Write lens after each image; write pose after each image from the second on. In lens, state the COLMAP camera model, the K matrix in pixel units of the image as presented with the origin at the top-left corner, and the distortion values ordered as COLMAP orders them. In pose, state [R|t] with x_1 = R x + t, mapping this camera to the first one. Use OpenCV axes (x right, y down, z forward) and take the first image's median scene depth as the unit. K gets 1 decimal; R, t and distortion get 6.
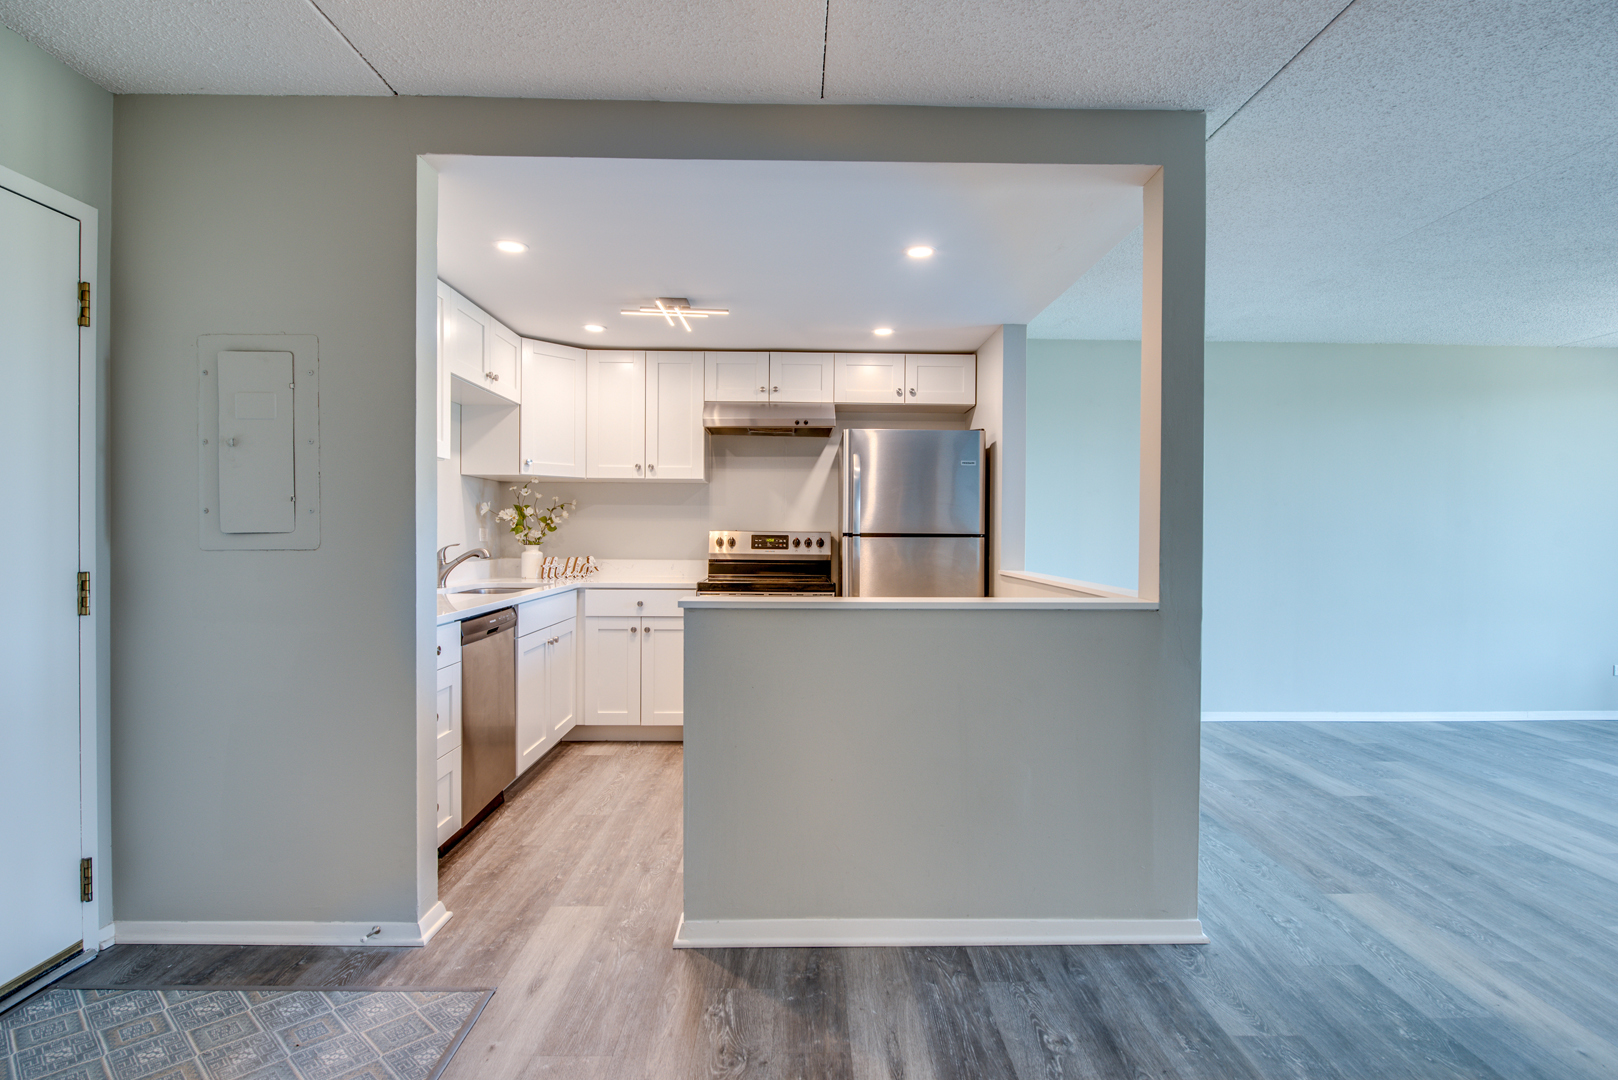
lens RADIAL K [[804.8, 0, 819.8], [0, 804.8, 527.8], [0, 0, 1]] dist [-0.008188, -0.002740]
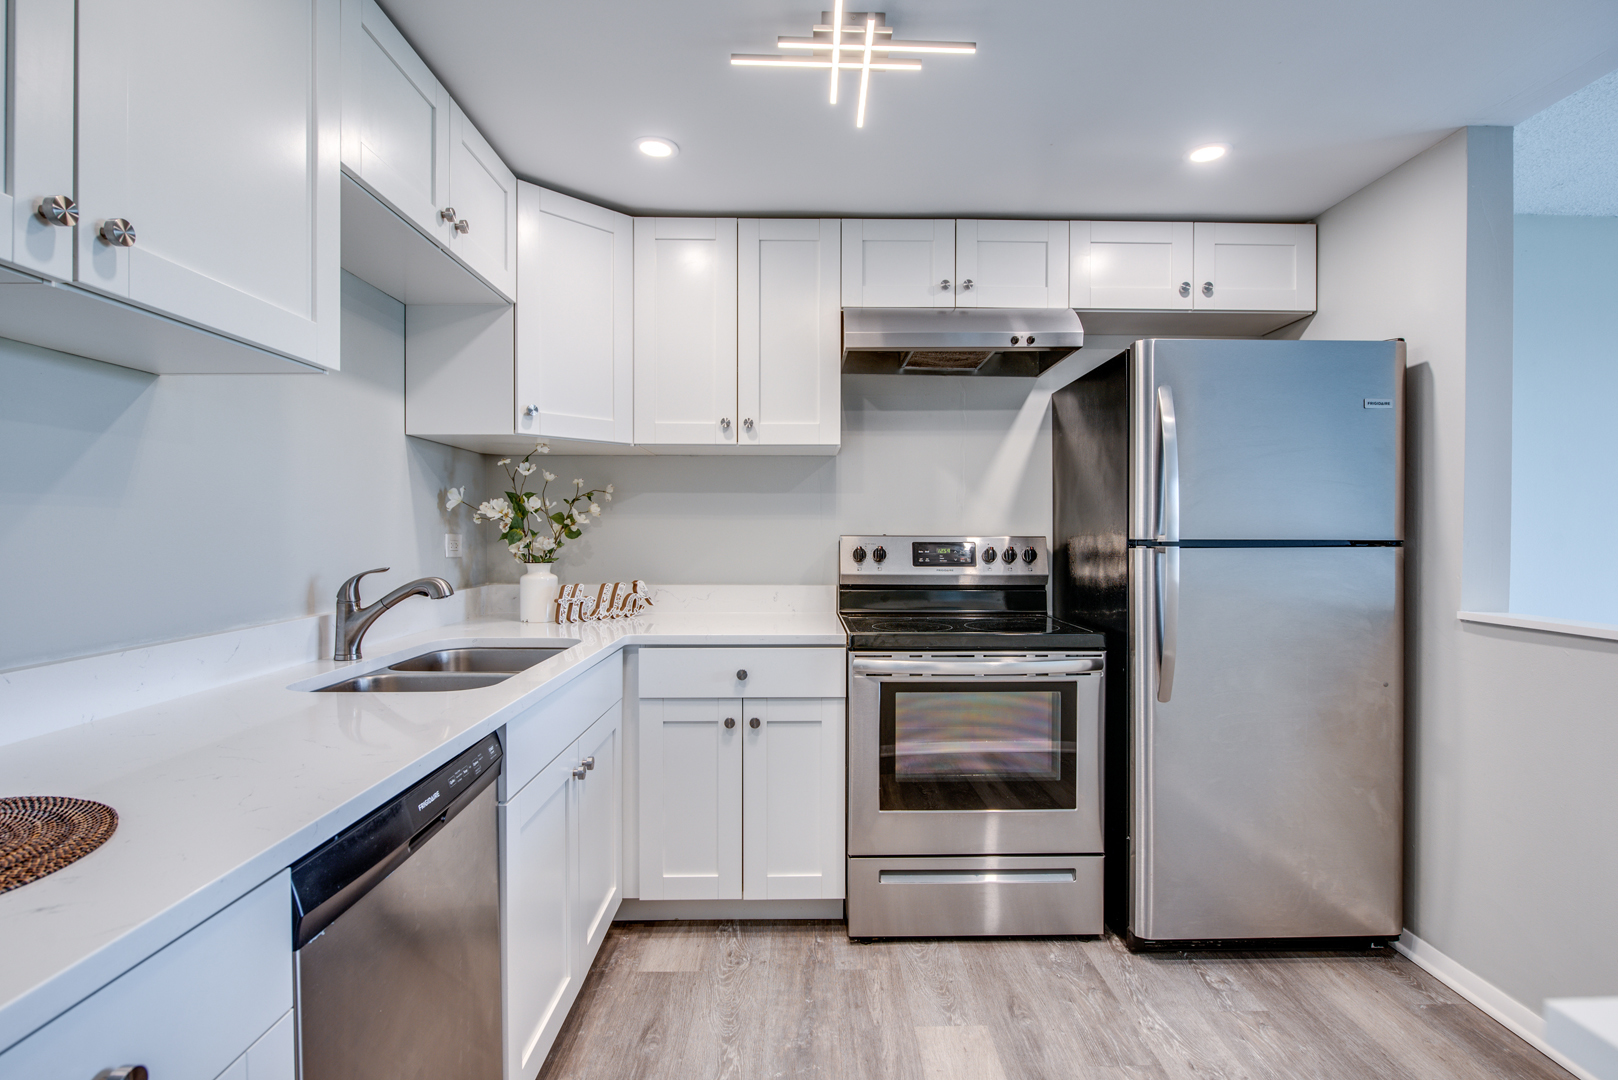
lens RADIAL K [[804.8, 0, 816.9], [0, 804.8, 530.3], [0, 0, 1]] dist [-0.008188, -0.002740]
pose [[0.999933, -0.005453, -0.010172, -0.156907], [0.005478, 0.999982, 0.002513, -0.001933], [0.010158, -0.002569, 0.999945, 0.437833]]
